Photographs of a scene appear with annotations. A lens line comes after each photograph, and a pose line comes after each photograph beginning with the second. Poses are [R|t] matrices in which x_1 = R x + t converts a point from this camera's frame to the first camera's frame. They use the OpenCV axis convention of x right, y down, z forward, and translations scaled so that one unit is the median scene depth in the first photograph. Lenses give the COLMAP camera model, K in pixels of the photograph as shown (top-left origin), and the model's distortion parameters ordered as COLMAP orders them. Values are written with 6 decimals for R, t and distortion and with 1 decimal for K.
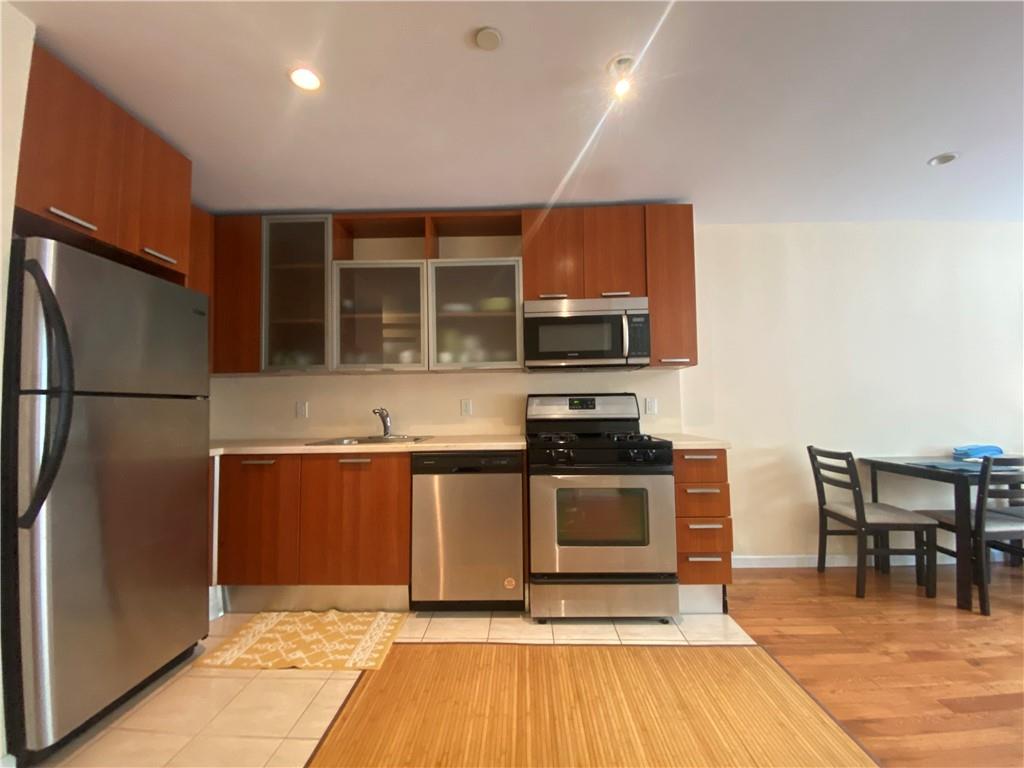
lens RADIAL K [[414.3, 0, 512.0], [0, 414.3, 384.0], [0, 0, 1]] dist [0.000362, -0.012082]
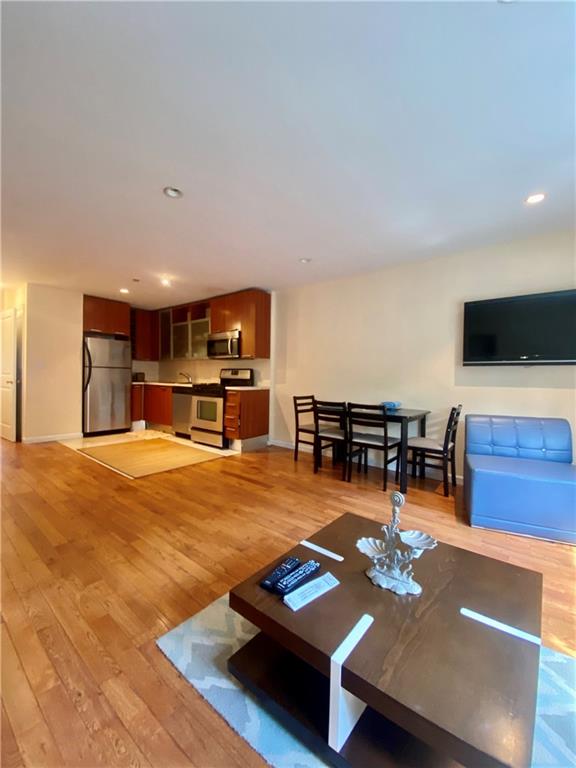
lens RADIAL K [[310.7, 0, 288.0], [0, 310.7, 384.0], [0, 0, 1]] dist [0.000362, -0.012082]
pose [[0.789343, 0.041202, -0.612568, 1.939737], [-0.010271, 0.998492, 0.053924, 0.013933], [0.613866, -0.036273, 0.788576, -0.347288]]
